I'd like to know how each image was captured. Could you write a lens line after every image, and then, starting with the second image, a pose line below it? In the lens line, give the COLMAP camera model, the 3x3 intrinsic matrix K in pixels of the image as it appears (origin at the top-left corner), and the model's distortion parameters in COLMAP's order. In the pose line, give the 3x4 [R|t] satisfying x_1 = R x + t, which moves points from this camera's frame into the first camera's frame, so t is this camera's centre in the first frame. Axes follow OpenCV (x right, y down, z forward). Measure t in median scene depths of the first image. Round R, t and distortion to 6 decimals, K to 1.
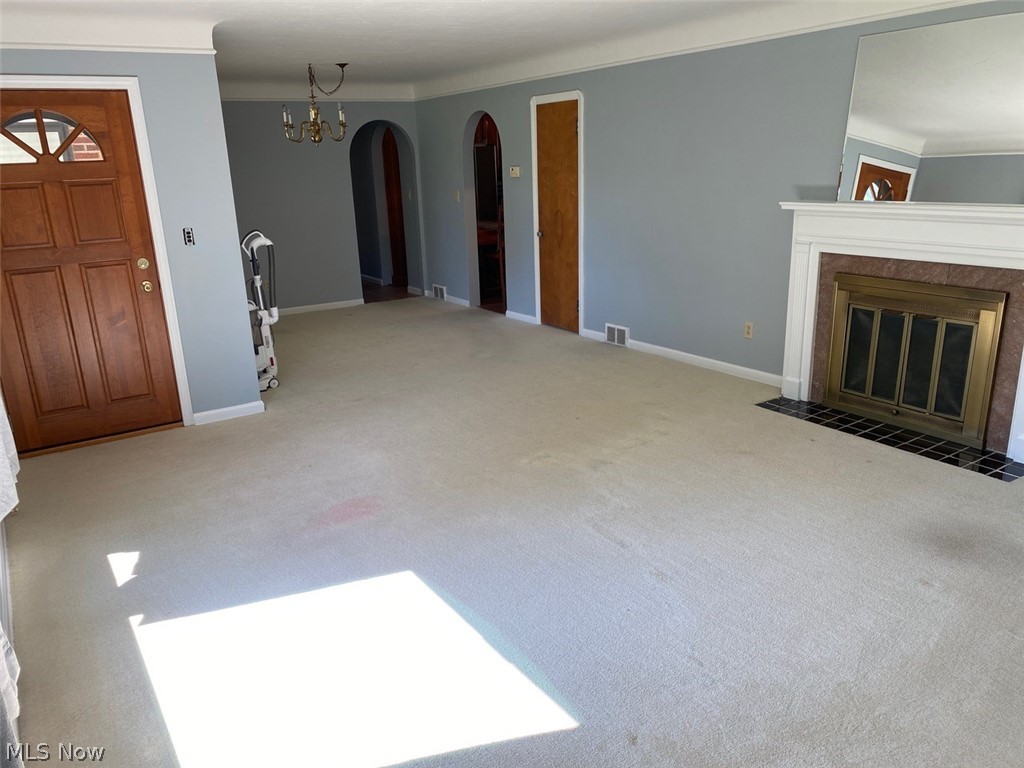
lens RADIAL K [[784.7, 0, 511.0], [0, 784.7, 412.8], [0, 0, 1]] dist [0.041214, -0.000993]
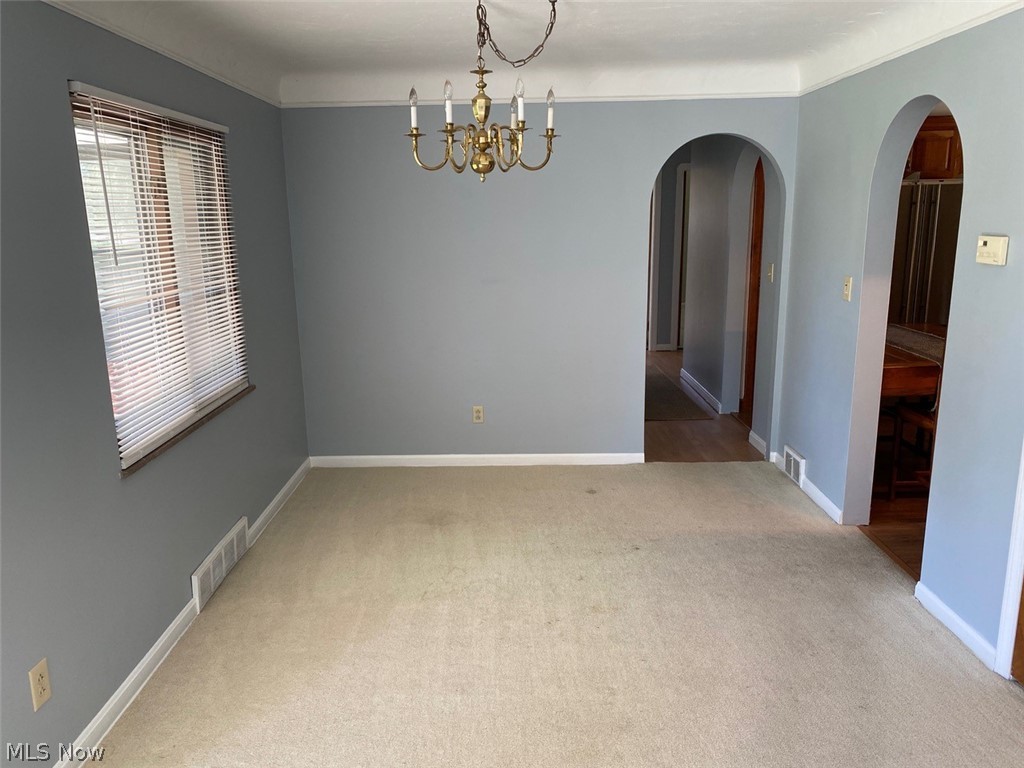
lens RADIAL K [[780.2, 0, 504.6], [0, 780.2, 388.3], [0, 0, 1]] dist [0.008844, -0.003645]
pose [[0.826497, 0.147286, -0.543332, 0.020650], [-0.185511, 0.982514, -0.015852, -0.168778], [0.531496, 0.113896, 0.839368, 0.505440]]
